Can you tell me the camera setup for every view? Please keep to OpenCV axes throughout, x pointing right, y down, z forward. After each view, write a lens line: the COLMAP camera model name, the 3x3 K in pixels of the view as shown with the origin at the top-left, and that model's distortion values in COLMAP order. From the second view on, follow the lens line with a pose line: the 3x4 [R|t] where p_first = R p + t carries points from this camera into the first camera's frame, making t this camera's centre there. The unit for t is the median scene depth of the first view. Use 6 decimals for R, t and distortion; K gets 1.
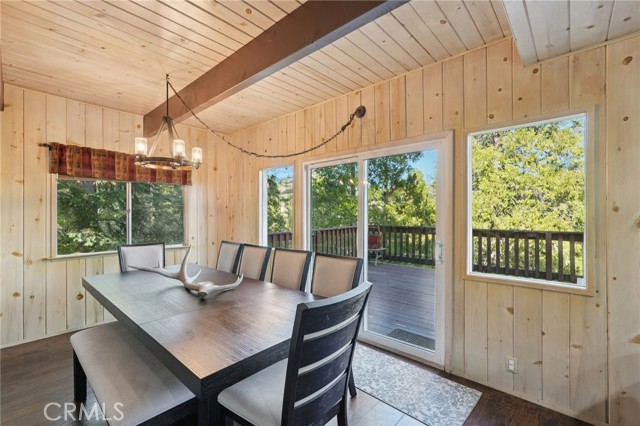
lens RADIAL K [[279.4, 0, 319.6], [0, 279.4, 212.0], [0, 0, 1]] dist [-0.008604, 0.003246]
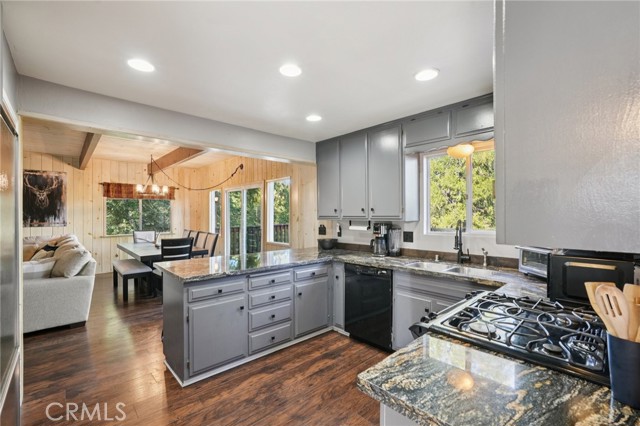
lens RADIAL K [[279.4, 0, 319.7], [0, 279.4, 214.7], [0, 0, 1]] dist [-0.008604, 0.003246]
pose [[0.995629, 0.001916, -0.093379, 0.867504], [-0.001299, 0.999977, 0.006666, -0.016028], [0.093390, -0.006515, 0.995608, -0.954944]]
